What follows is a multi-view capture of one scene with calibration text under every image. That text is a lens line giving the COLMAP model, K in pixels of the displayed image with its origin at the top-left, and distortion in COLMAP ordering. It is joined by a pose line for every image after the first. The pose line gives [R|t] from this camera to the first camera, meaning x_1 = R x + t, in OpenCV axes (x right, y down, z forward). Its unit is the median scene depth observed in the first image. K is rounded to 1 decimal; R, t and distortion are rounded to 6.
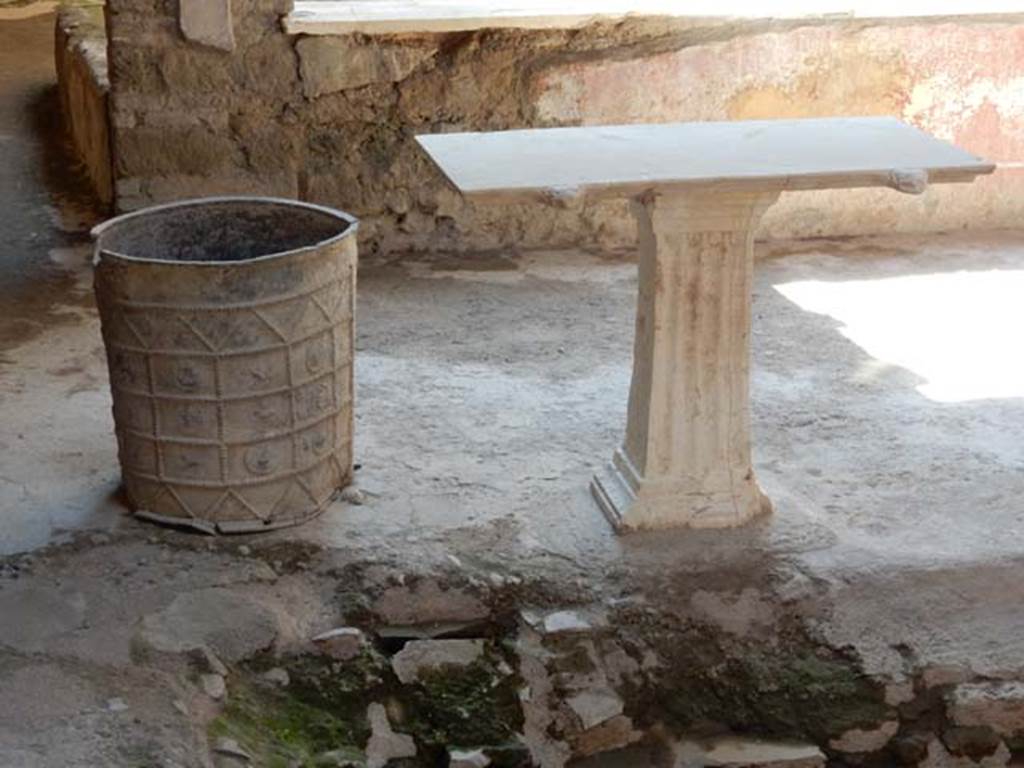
lens RADIAL K [[2097.5, 0, 528.9], [0, 2097.5, 383.6], [0, 0, 1]] dist [-0.034710, 0.178243]
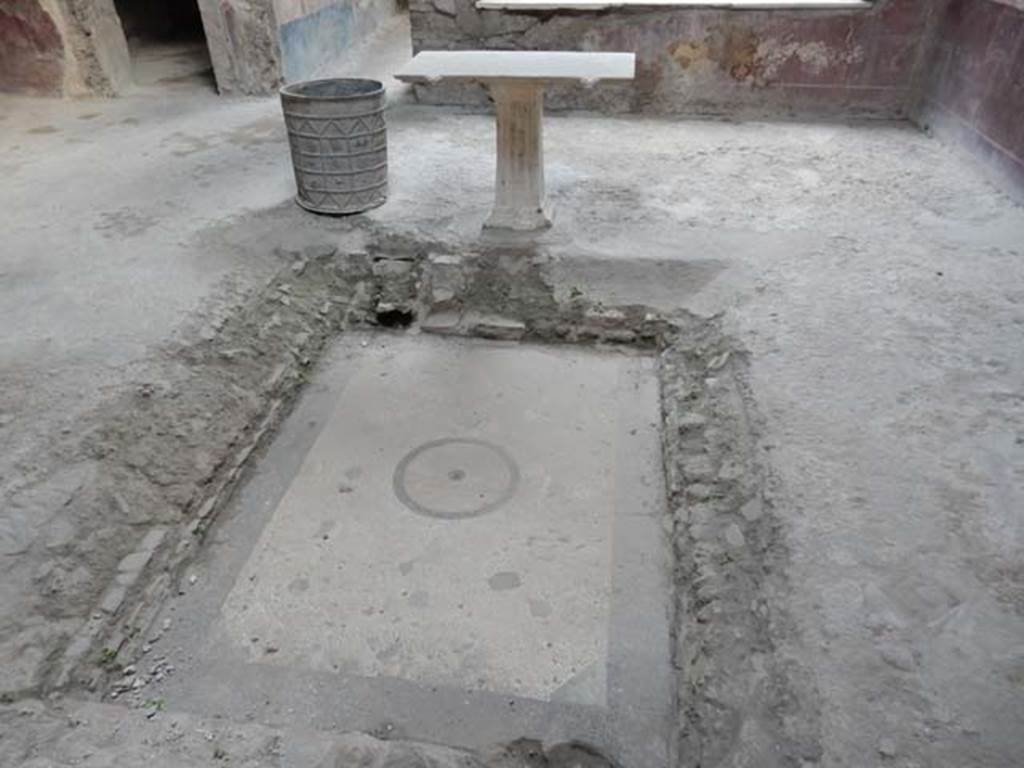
lens RADIAL K [[754.9, 0, 513.7], [0, 754.9, 387.6], [0, 0, 1]] dist [-0.007213, 0.007129]
pose [[0.933457, 0.185997, -0.306697, 0.385293], [-0.090537, 0.949540, 0.300294, -0.020802], [0.347075, -0.252544, 0.903194, 0.156710]]
